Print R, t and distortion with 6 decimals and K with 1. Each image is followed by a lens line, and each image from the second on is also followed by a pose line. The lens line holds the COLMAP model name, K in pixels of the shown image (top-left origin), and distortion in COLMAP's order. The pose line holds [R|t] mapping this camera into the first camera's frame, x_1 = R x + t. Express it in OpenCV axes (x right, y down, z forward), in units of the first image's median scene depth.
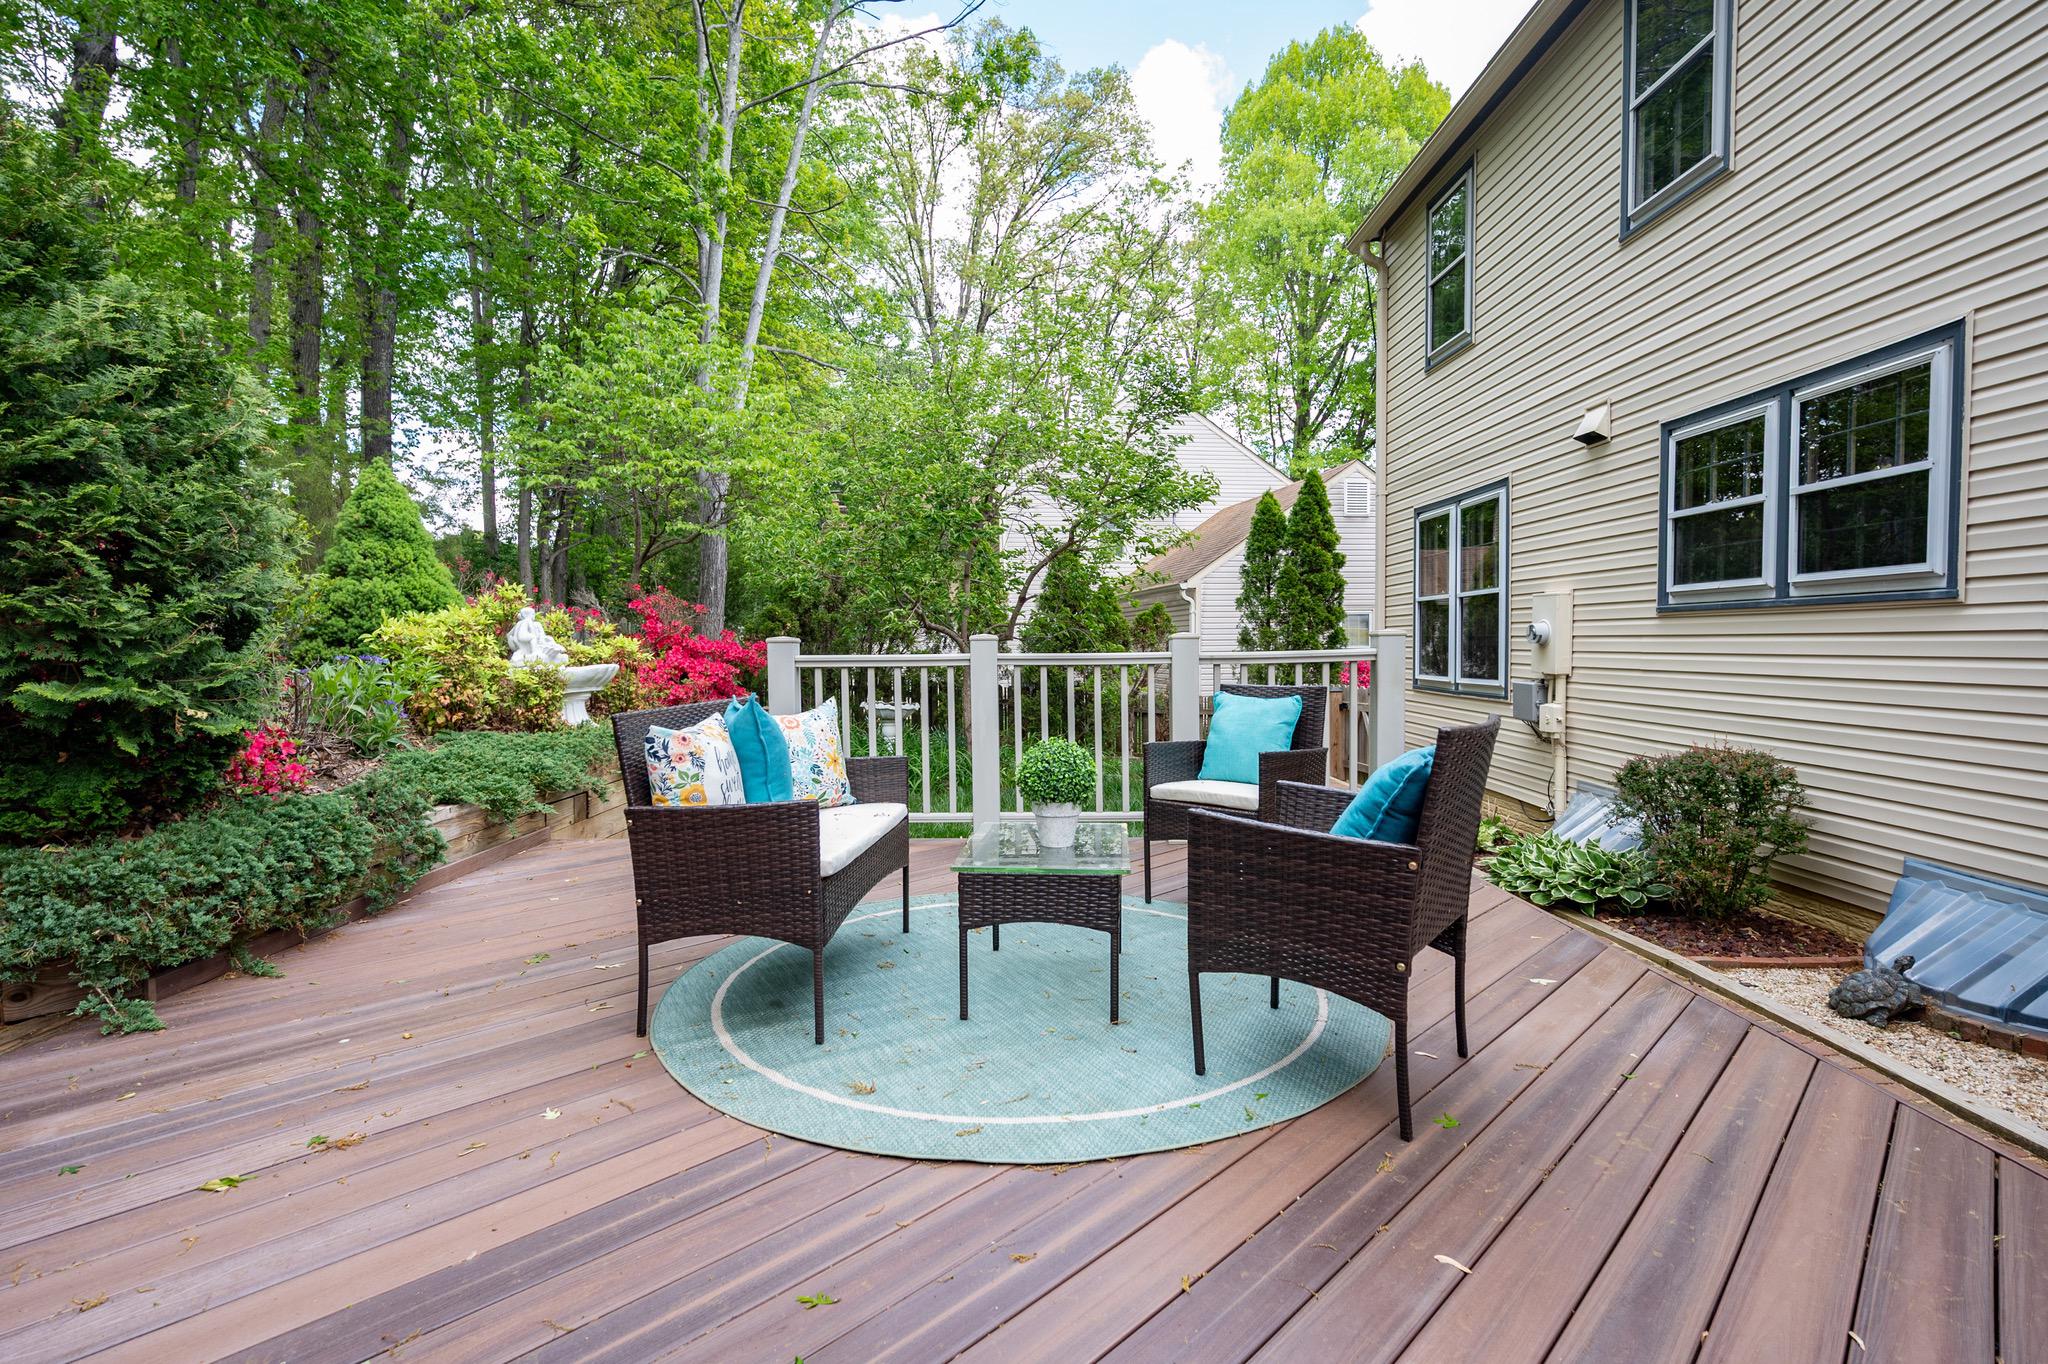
lens RADIAL K [[968.0, 0, 1008.2], [0, 968.0, 697.1], [0, 0, 1]] dist [0.001971, -0.000326]
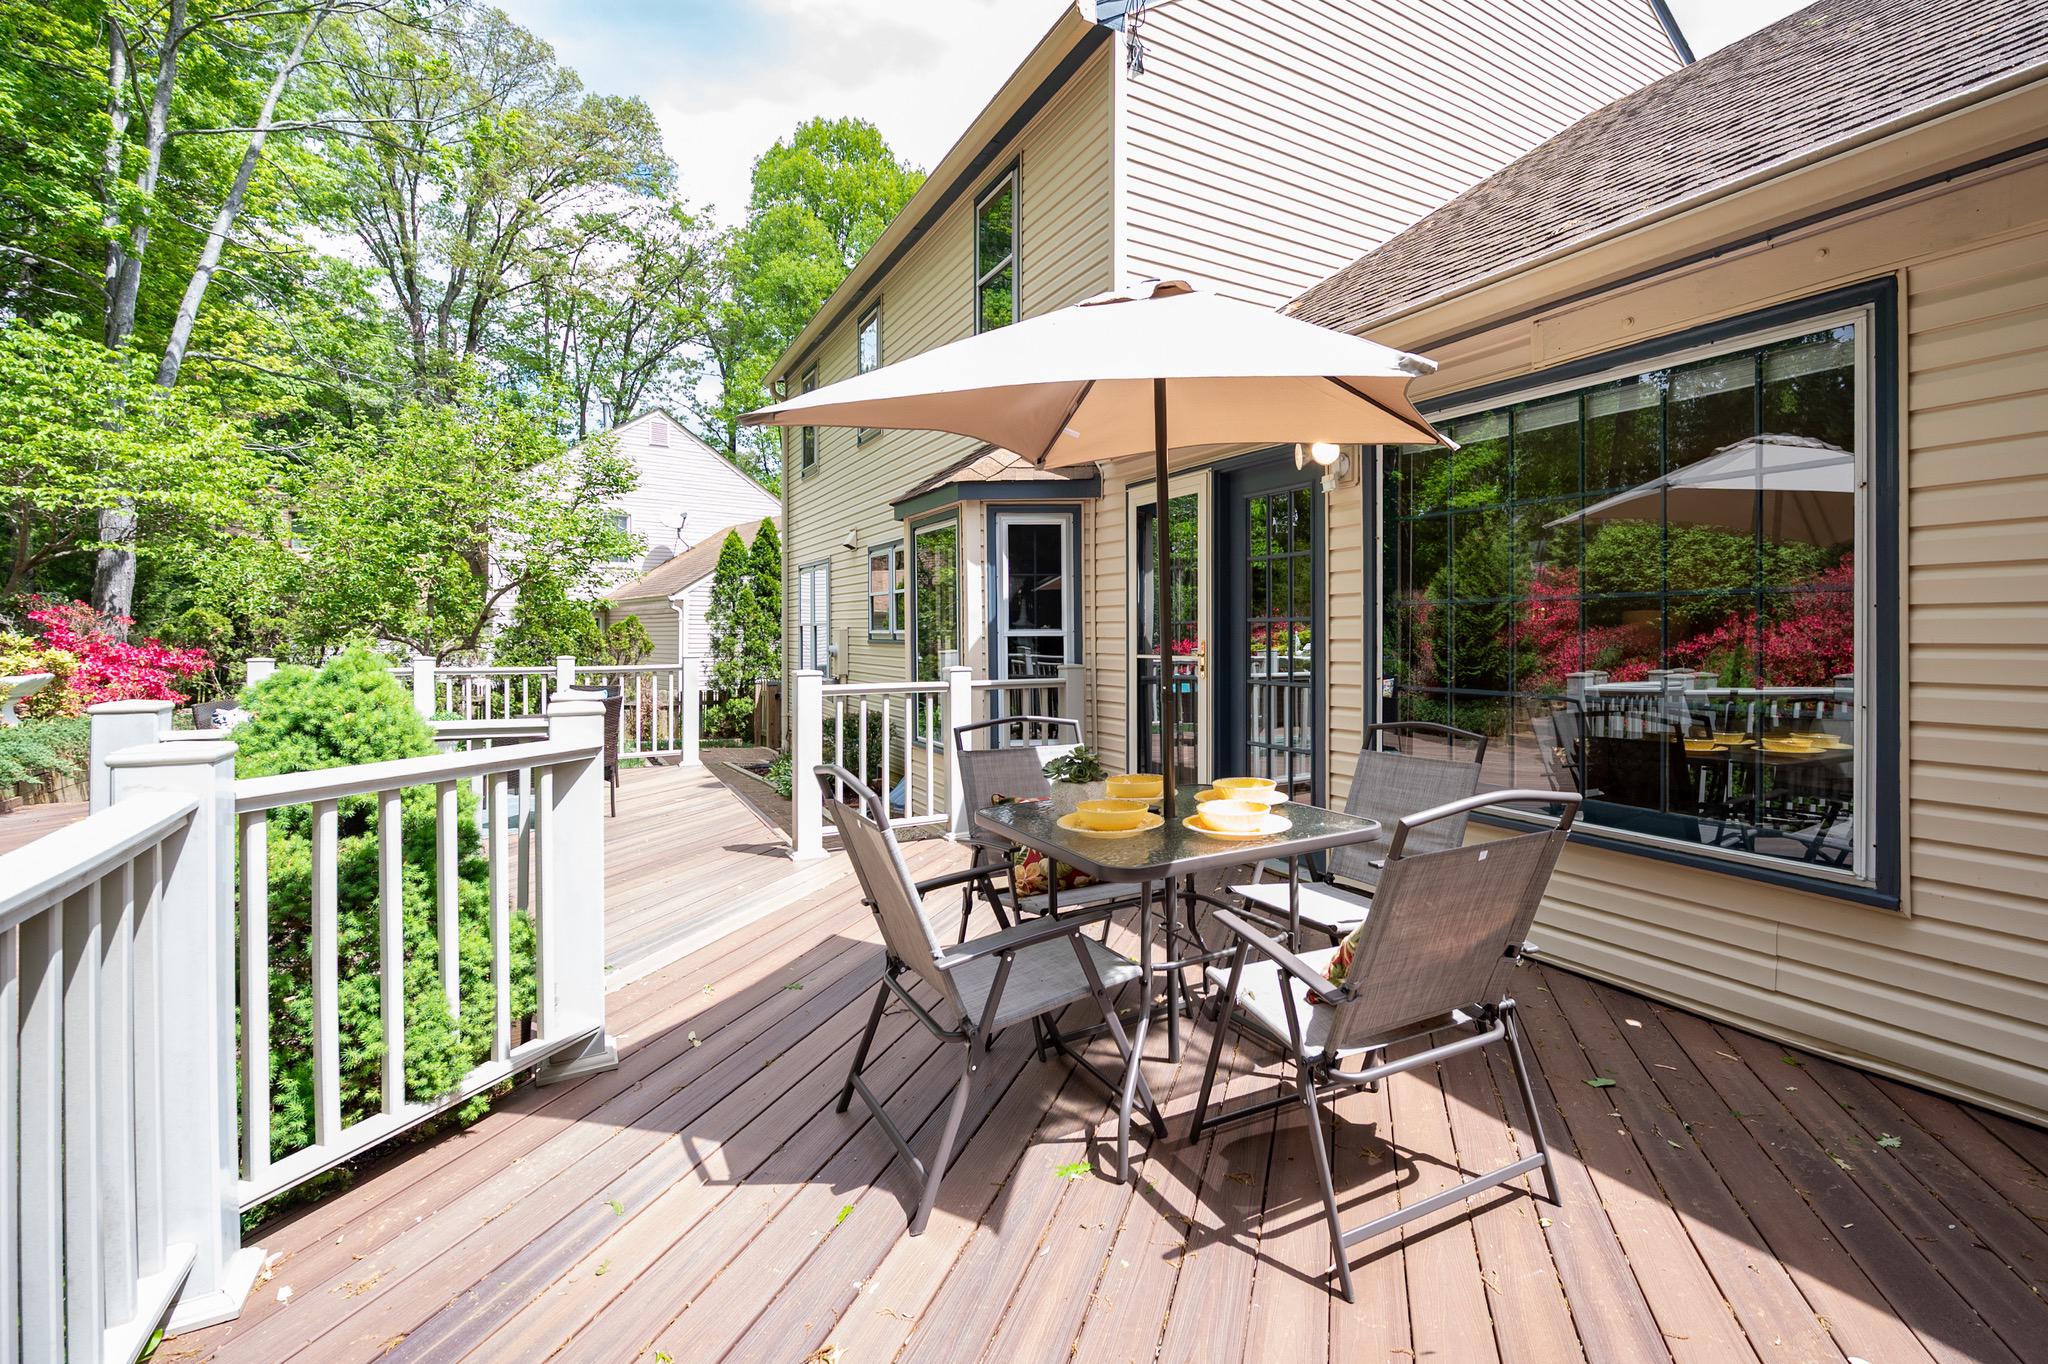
lens RADIAL K [[941.9, 0, 1153.2], [0, 941.9, 633.7], [0, 0, 1]] dist [0.000336, 0.000788]
pose [[0.831680, 0.014768, 0.555059, 0.066814], [0.017659, 0.998437, -0.053024, 0.002201], [-0.554974, 0.053901, 0.830119, -0.586851]]
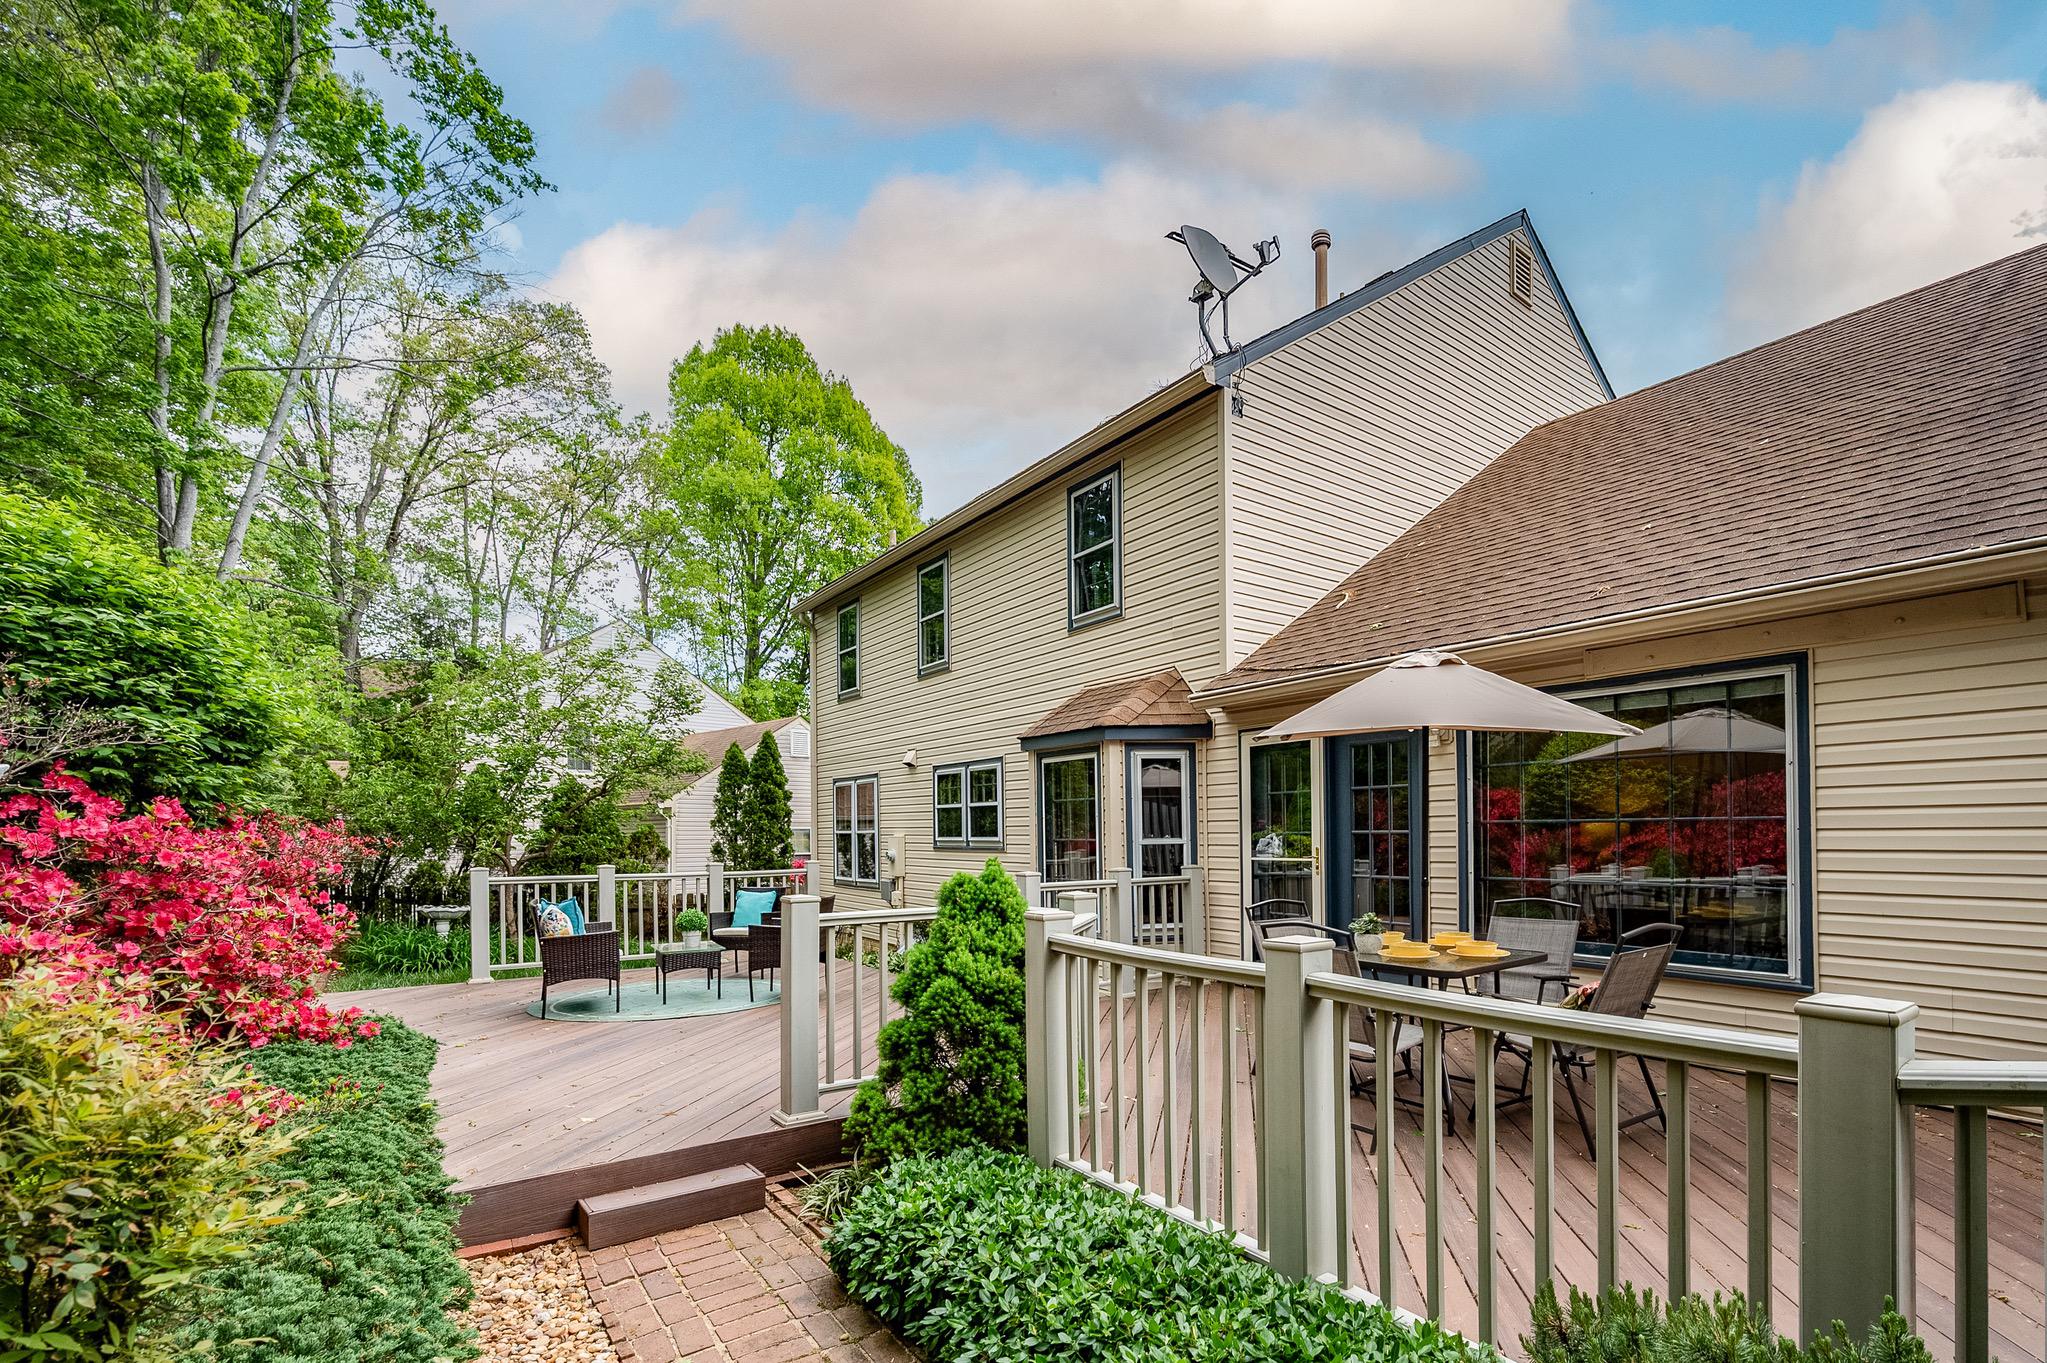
lens RADIAL K [[929.7, 0, 1140.5], [0, 929.7, 830.4], [0, 0, 1]] dist [0.005159, 0.000091]
pose [[0.769684, 0.009989, 0.638346, -0.222575], [0.030953, 0.998118, -0.052940, -0.000778], [-0.637674, 0.060506, 0.767927, -0.639748]]
